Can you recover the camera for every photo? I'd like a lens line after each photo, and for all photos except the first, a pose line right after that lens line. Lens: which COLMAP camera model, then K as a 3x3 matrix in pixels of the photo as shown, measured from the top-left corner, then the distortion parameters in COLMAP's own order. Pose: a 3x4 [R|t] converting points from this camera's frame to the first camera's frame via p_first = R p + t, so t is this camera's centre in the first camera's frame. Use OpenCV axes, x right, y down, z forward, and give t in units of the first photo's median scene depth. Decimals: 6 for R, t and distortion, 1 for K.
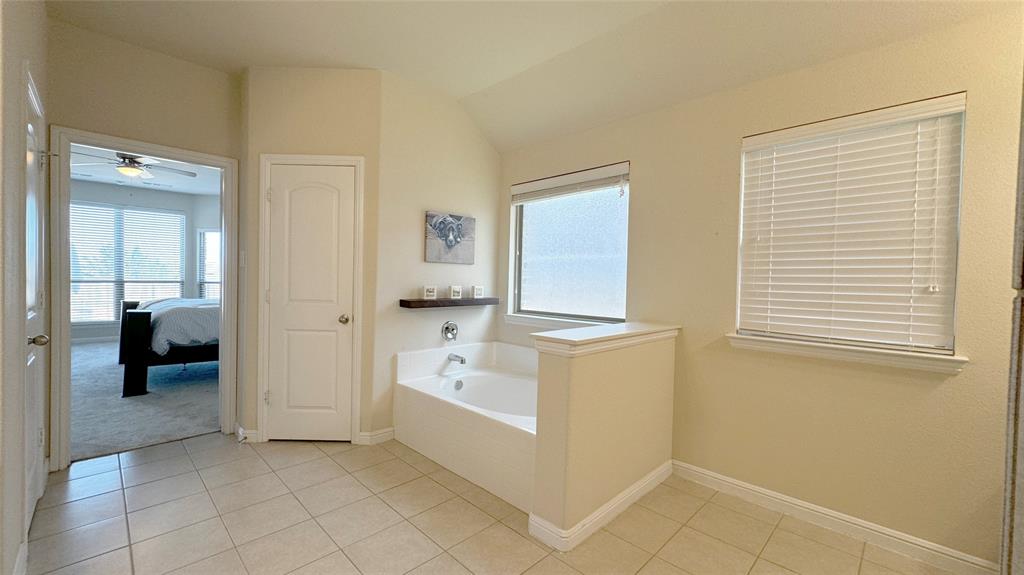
lens RADIAL K [[407.4, 0, 506.1], [0, 407.4, 287.8], [0, 0, 1]] dist [0.001135, 0.000103]
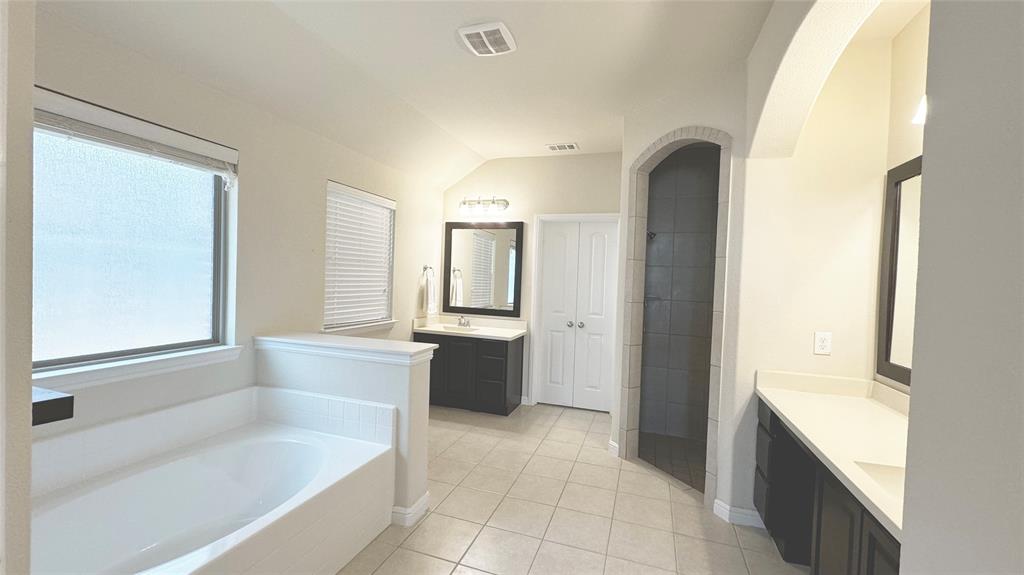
lens RADIAL K [[407.4, 0, 509.1], [0, 407.4, 287.9], [0, 0, 1]] dist [0.001135, 0.000103]
pose [[-0.444511, -0.045127, 0.894636, -1.080993], [-0.005016, 0.998840, 0.047892, -0.108944], [-0.895760, 0.016801, -0.444221, 1.340468]]
